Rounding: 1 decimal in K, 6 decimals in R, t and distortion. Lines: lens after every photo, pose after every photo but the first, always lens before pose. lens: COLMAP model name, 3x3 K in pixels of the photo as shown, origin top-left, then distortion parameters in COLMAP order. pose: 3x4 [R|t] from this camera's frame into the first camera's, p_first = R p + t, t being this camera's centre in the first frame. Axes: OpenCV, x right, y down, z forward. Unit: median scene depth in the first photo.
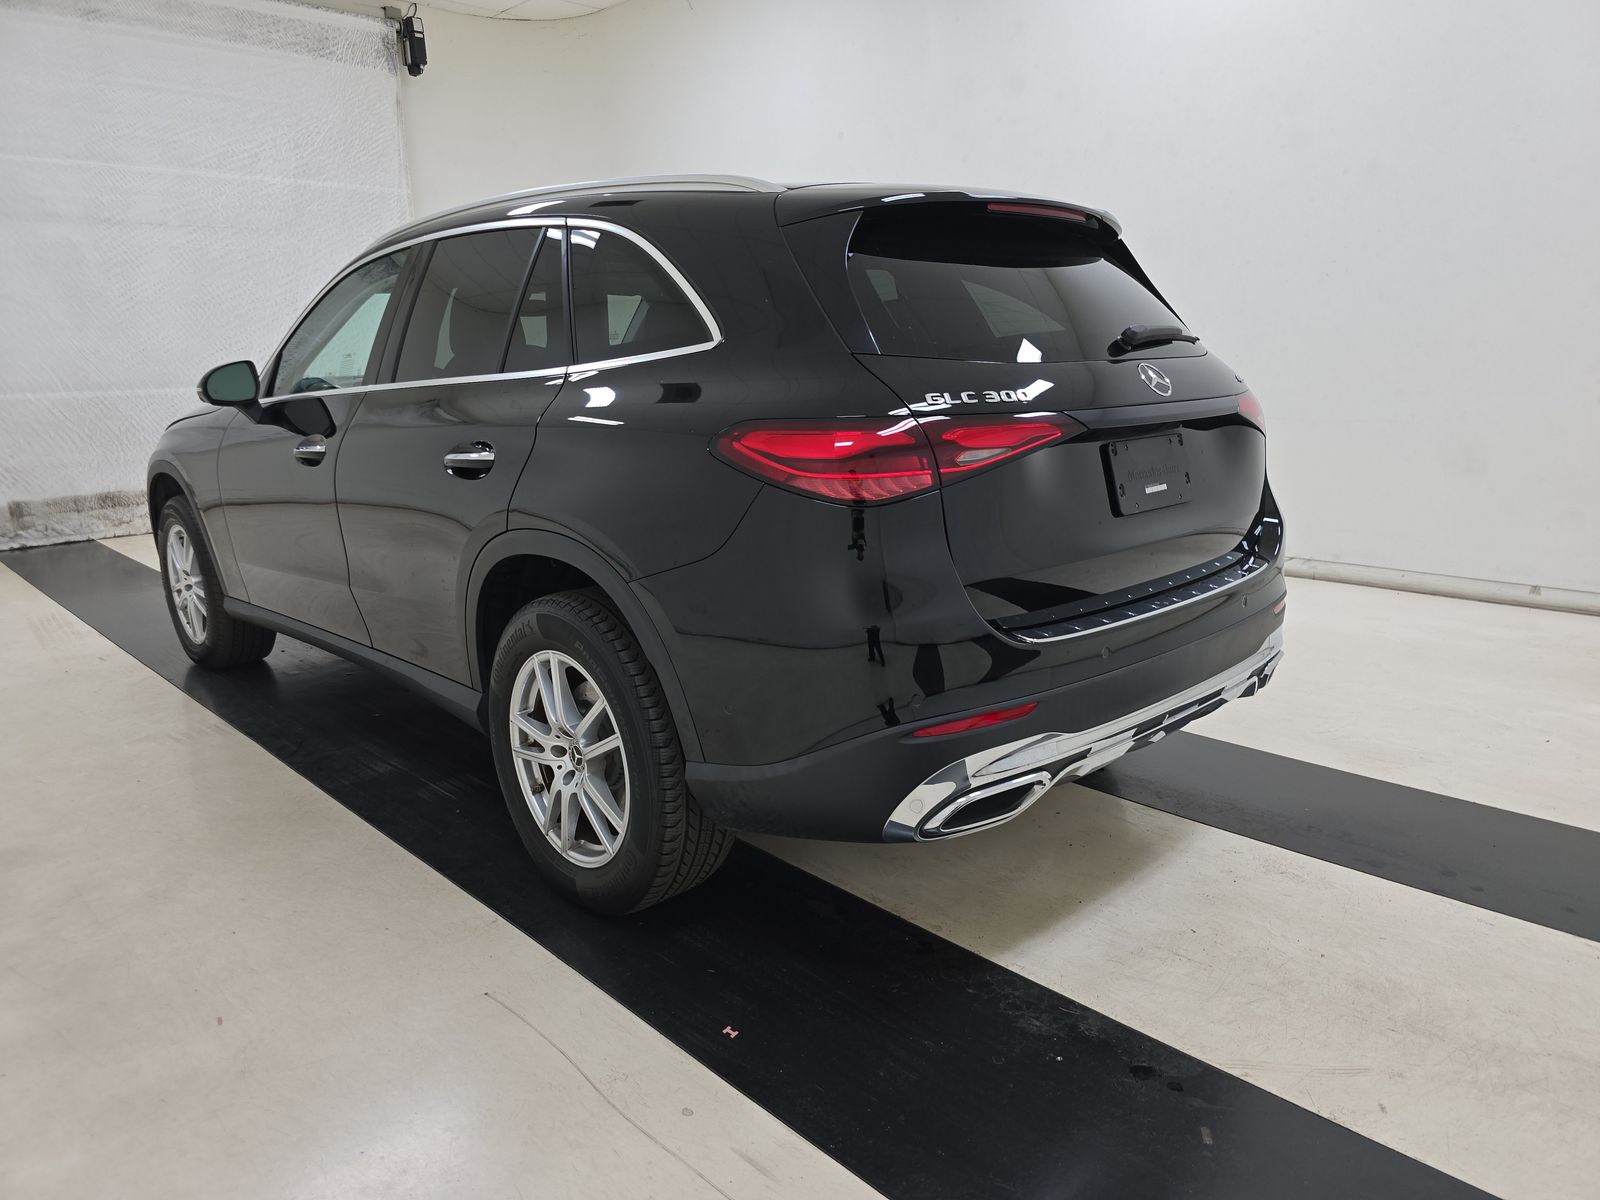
lens RADIAL K [[1079.6, 0, 801.8], [0, 1079.6, 604.2], [0, 0, 1]] dist [0.023133, -0.033448]
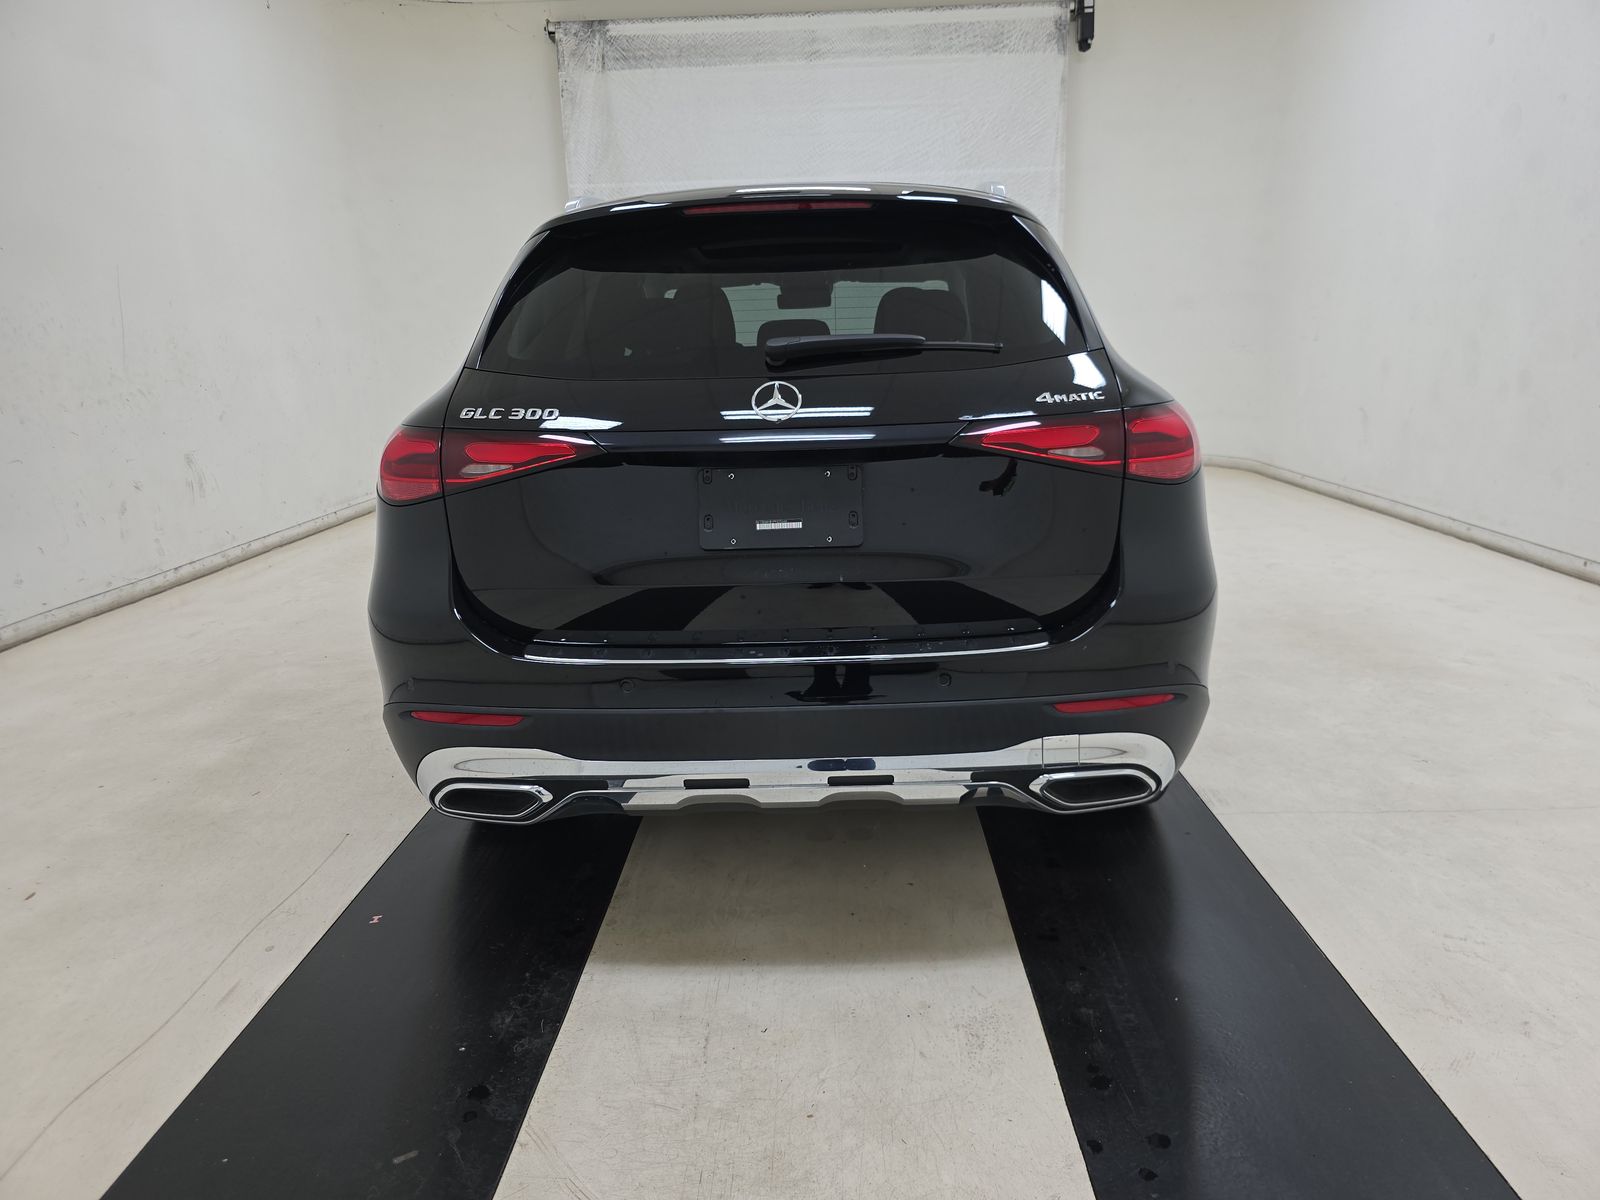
lens RADIAL K [[1079.6, 0, 802.6], [0, 1079.6, 601.4], [0, 0, 1]] dist [0.023133, -0.033448]
pose [[0.683379, 0.172180, -0.709470, 0.309137], [-0.147152, 0.984332, 0.097146, -0.043018], [0.715080, 0.038012, 0.698008, 0.133026]]
